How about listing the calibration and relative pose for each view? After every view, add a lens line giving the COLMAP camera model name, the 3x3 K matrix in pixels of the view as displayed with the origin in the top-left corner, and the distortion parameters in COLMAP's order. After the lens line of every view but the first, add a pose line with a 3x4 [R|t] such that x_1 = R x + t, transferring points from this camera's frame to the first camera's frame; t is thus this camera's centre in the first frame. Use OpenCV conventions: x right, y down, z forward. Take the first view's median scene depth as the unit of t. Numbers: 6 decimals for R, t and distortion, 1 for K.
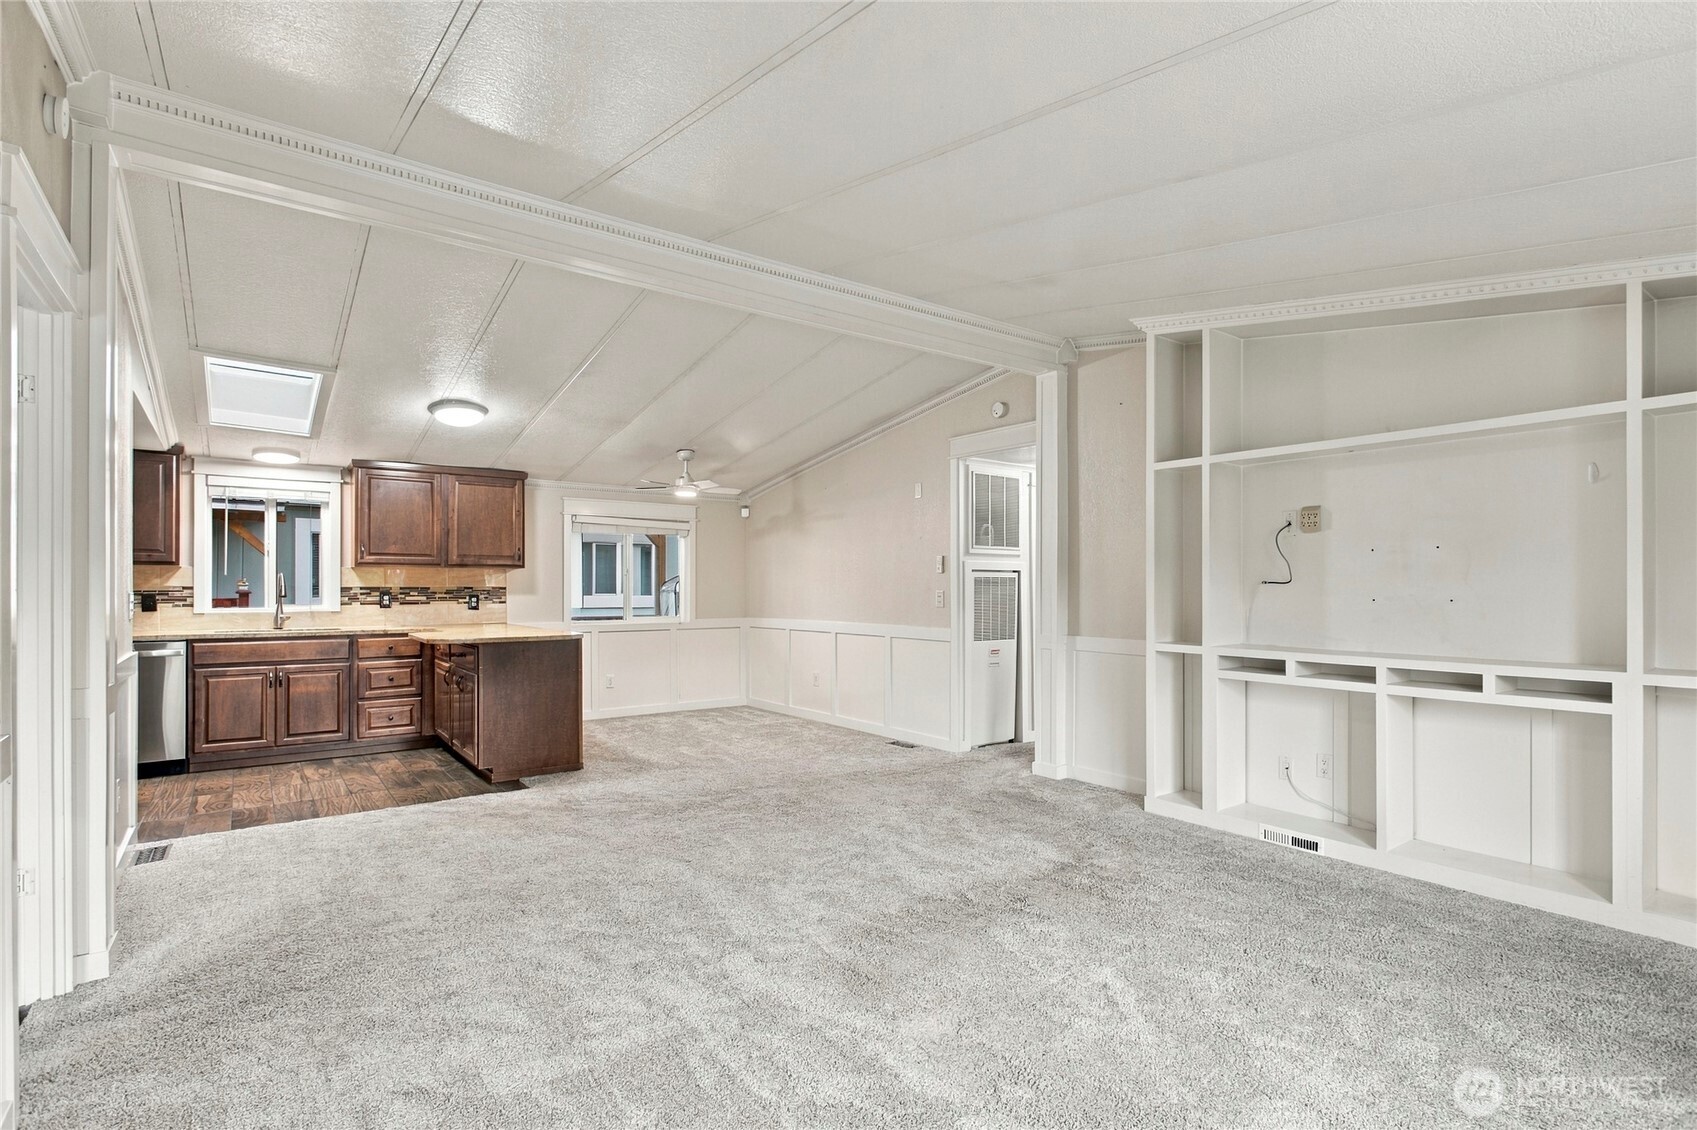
lens RADIAL K [[807.7, 0, 836.0], [0, 807.7, 587.8], [0, 0, 1]] dist [-0.006853, 0.004352]
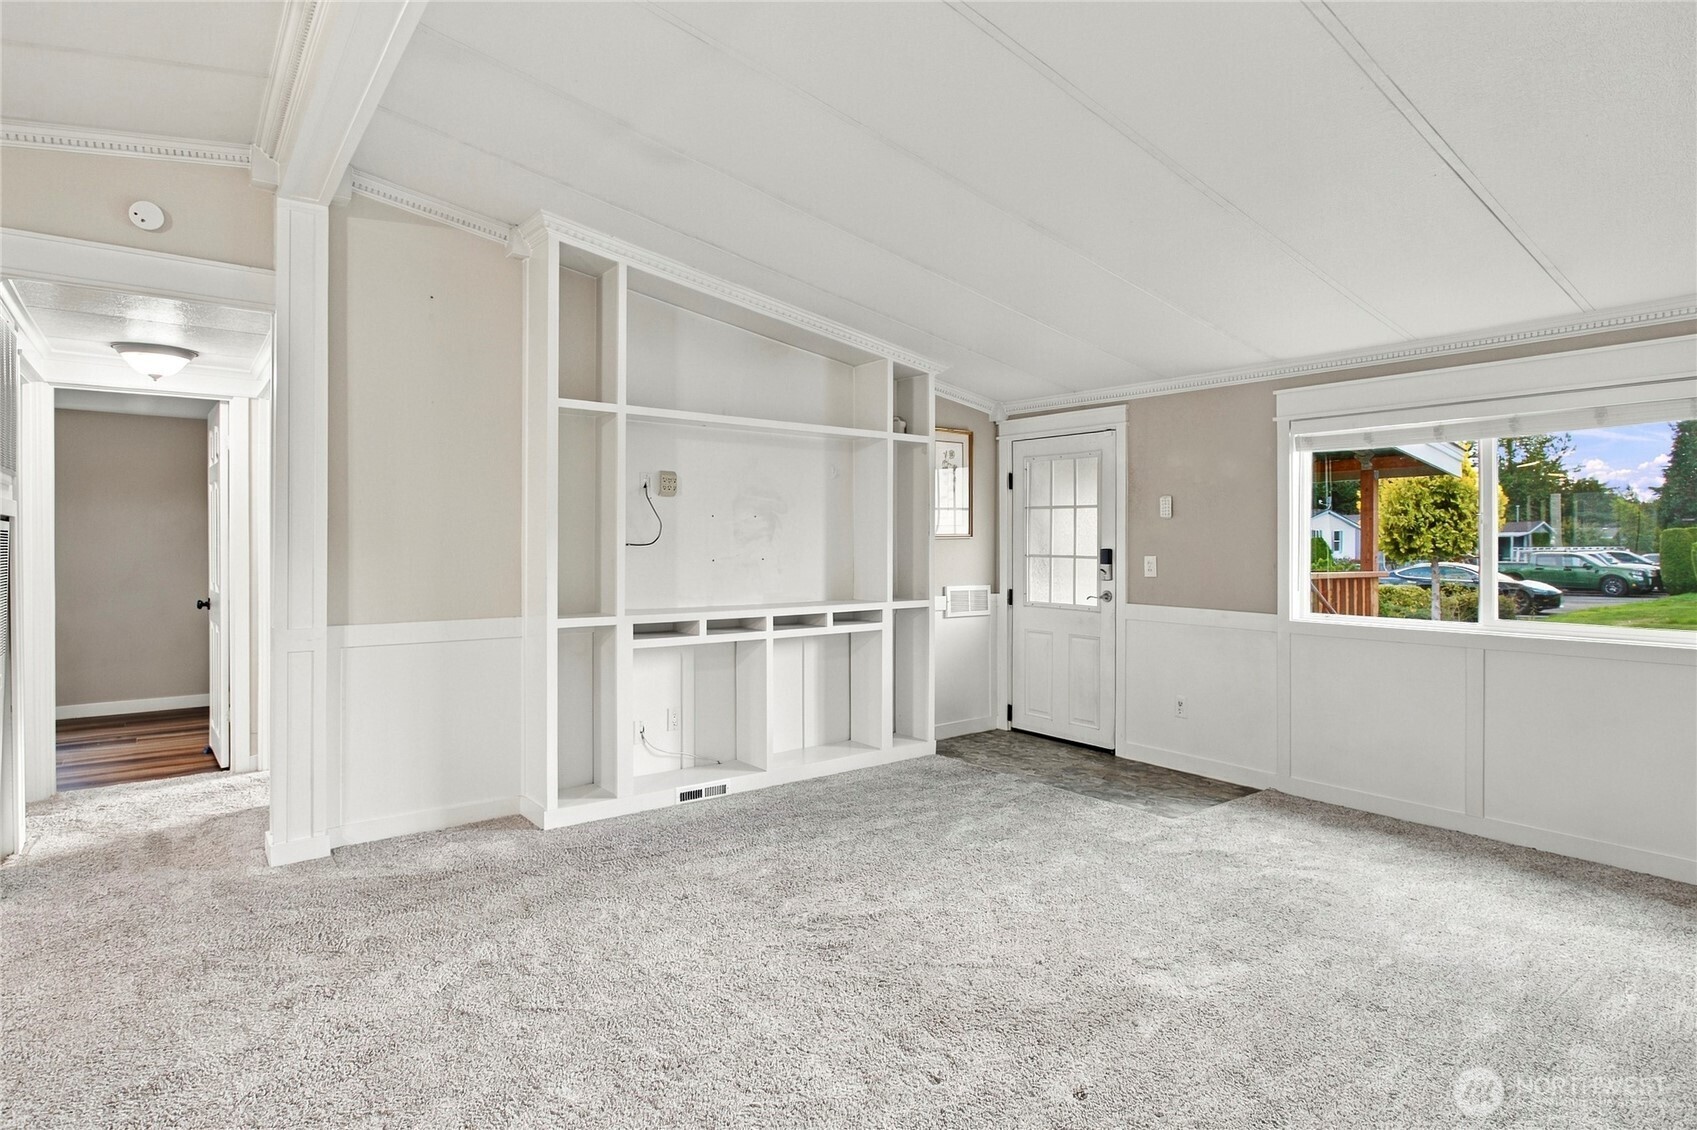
lens RADIAL K [[895.0, 0, 861.1], [0, 895.0, 532.7], [0, 0, 1]] dist [-0.014761, 0.002045]
pose [[-0.041094, 0.007252, 0.999129, -0.369891], [-0.001587, 0.999972, -0.007323, -0.009028], [-0.999154, -0.001886, -0.041082, 0.519587]]
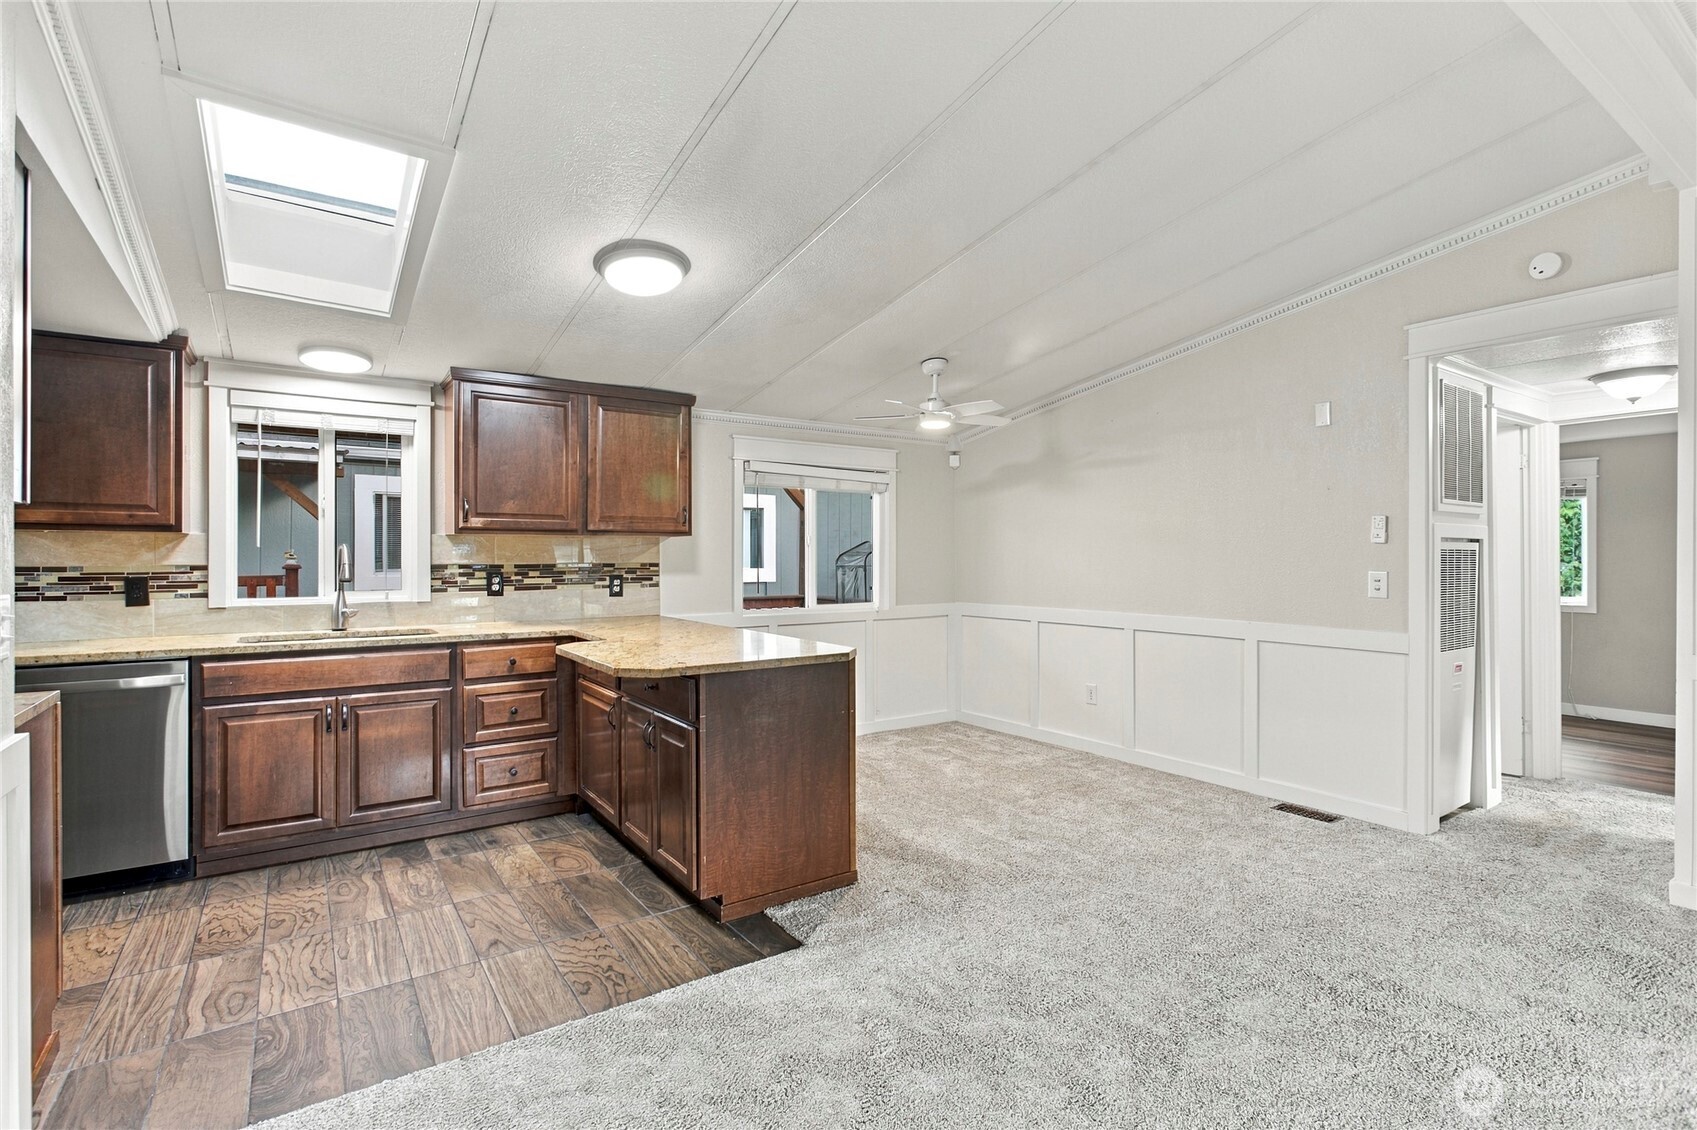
lens RADIAL K [[807.7, 0, 847.9], [0, 807.7, 556.8], [0, 0, 1]] dist [-0.006853, 0.004352]
pose [[0.999554, 0.000217, -0.029872, -0.269479], [-0.000127, 0.999995, 0.003029, -0.010070], [0.029873, -0.003024, 0.999549, 0.373165]]
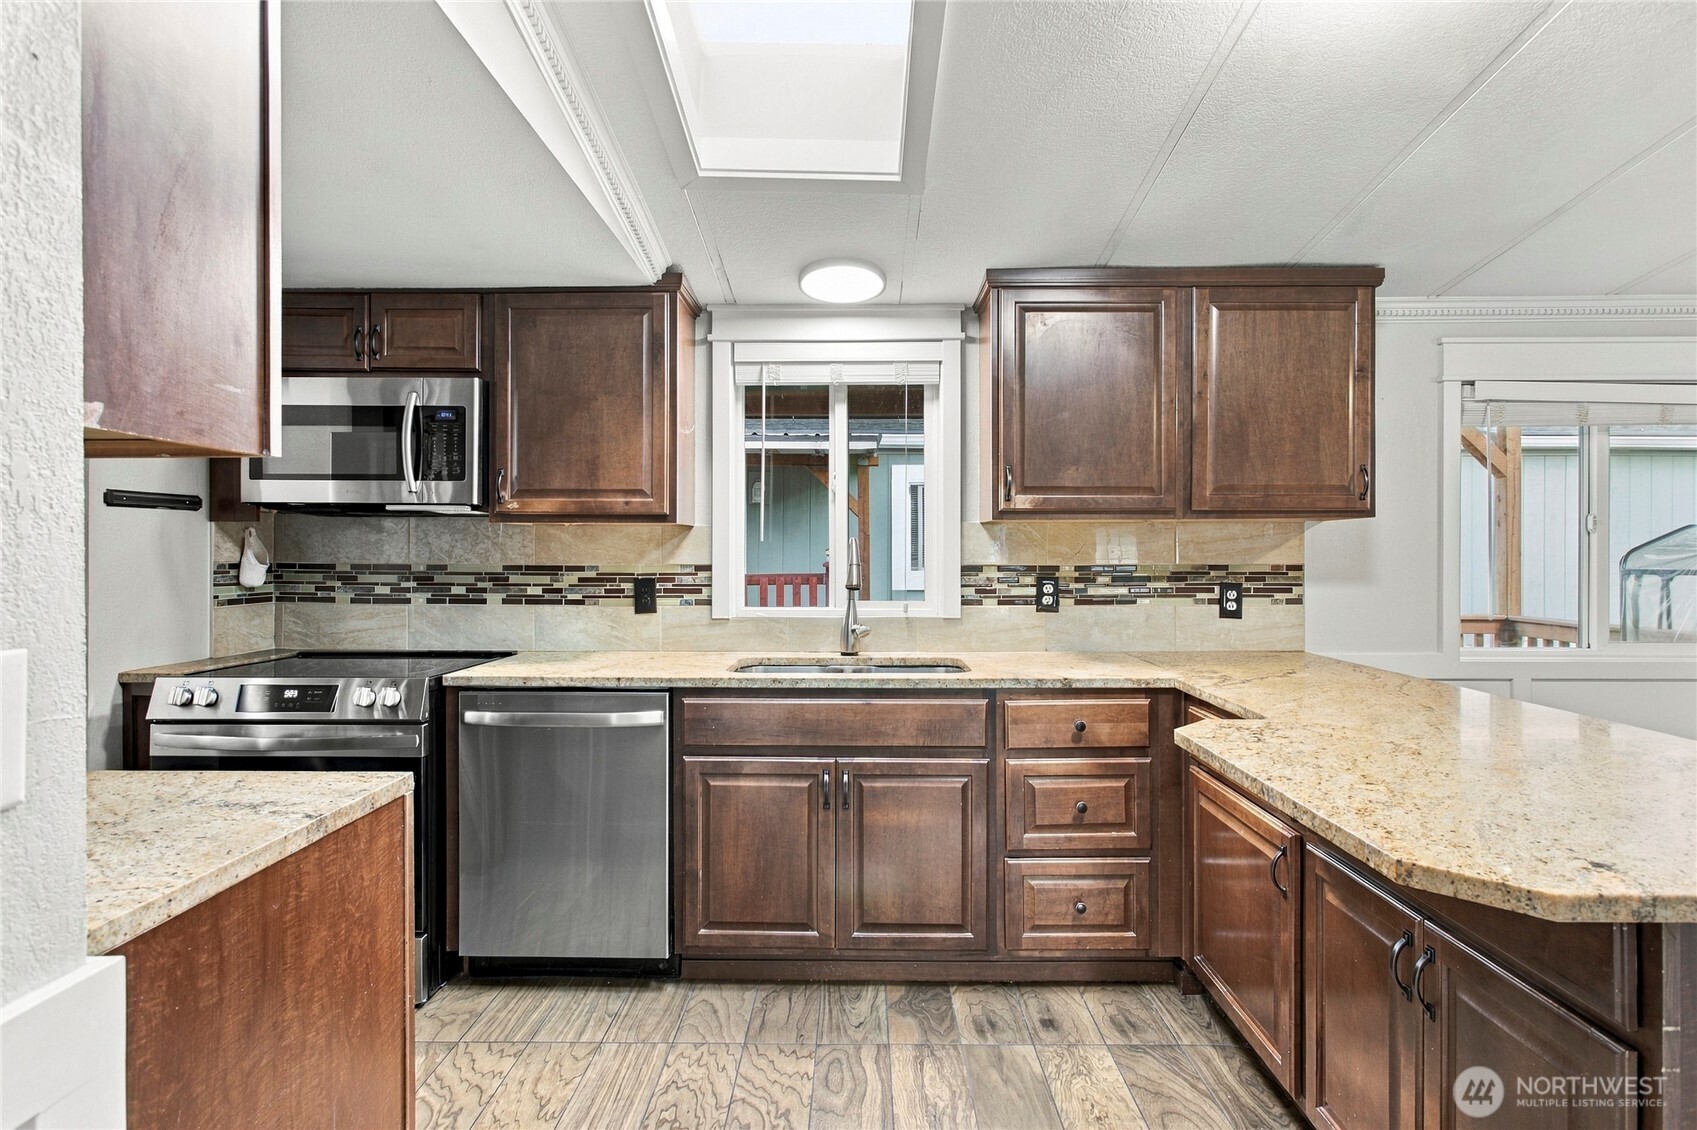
lens RADIAL K [[807.7, 0, 857.7], [0, 807.7, 557.4], [0, 0, 1]] dist [-0.006853, 0.004352]
pose [[0.799313, 0.003190, -0.600907, -0.406509], [0.002006, 0.999966, 0.007978, -0.009990], [0.600912, -0.007582, 0.799279, 0.629715]]
